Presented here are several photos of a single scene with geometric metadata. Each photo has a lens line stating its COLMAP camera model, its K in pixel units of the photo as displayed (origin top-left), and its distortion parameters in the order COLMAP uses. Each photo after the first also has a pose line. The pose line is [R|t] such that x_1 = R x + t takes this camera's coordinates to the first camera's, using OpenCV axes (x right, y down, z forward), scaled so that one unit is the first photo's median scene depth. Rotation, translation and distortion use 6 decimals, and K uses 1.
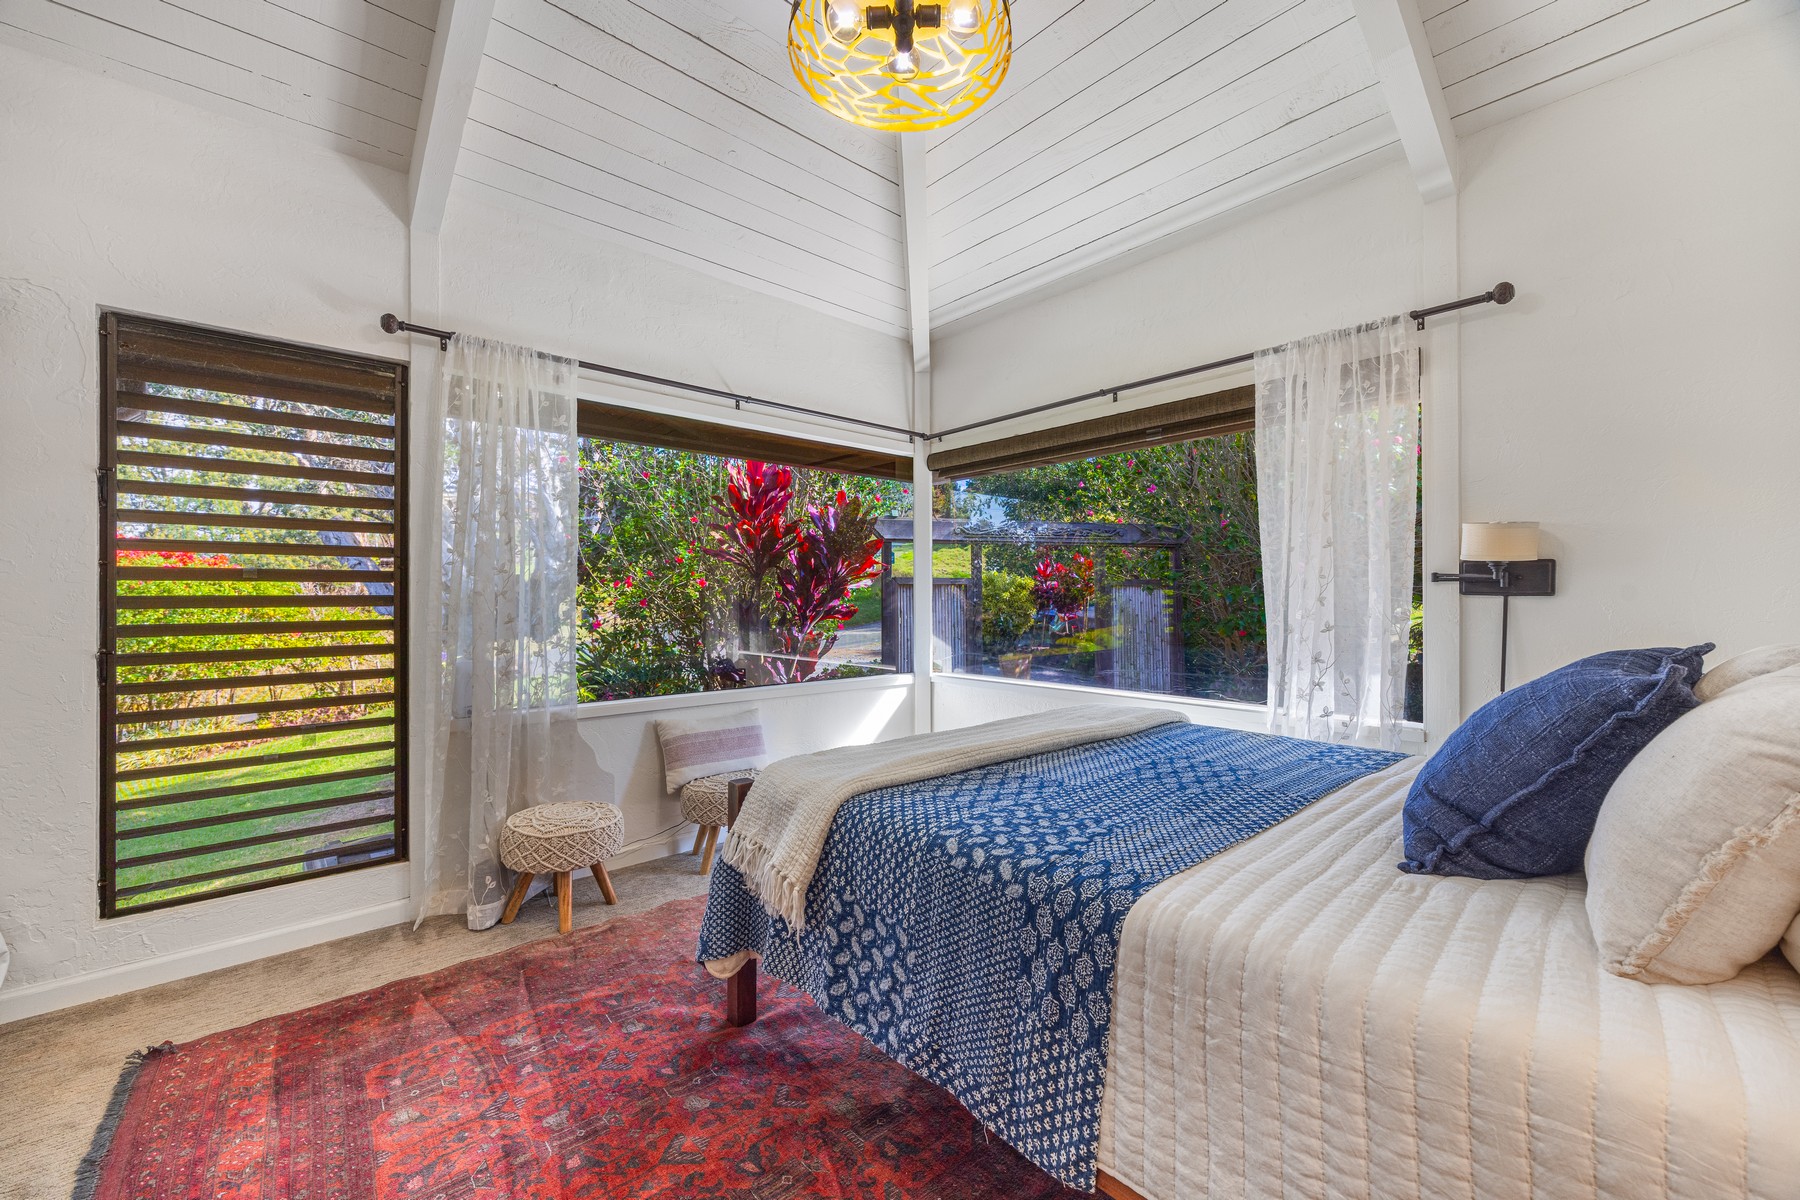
lens RADIAL K [[706.0, 0, 900.0], [0, 706.0, 602.3], [0, 0, 1]] dist [-0.001490, -0.000266]
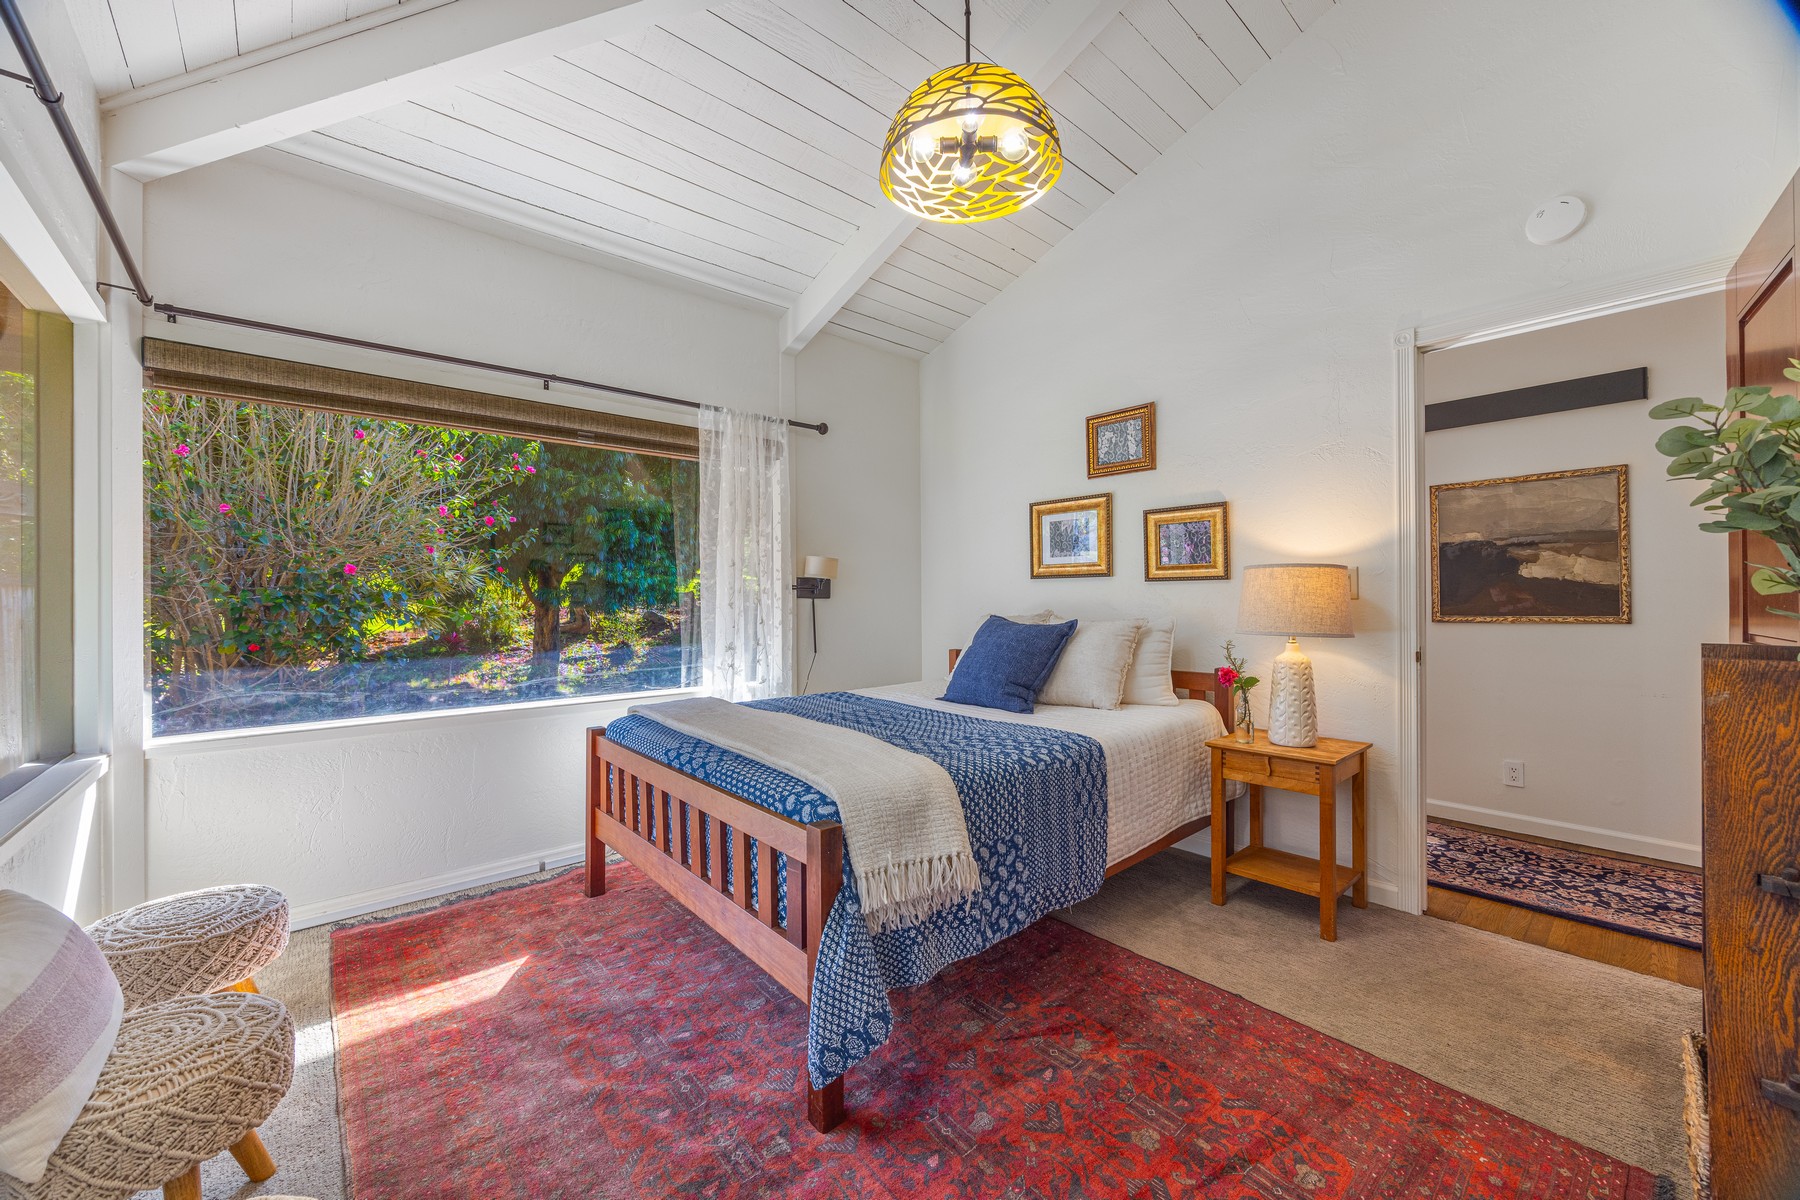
lens RADIAL K [[706.0, 0, 901.1], [0, 706.0, 593.3], [0, 0, 1]] dist [-0.001490, -0.000266]
pose [[0.002783, 0.007383, 0.999969, -0.905689], [0.012540, 0.999894, -0.007418, -0.006325], [-0.999917, 0.012560, 0.002691, 0.788557]]
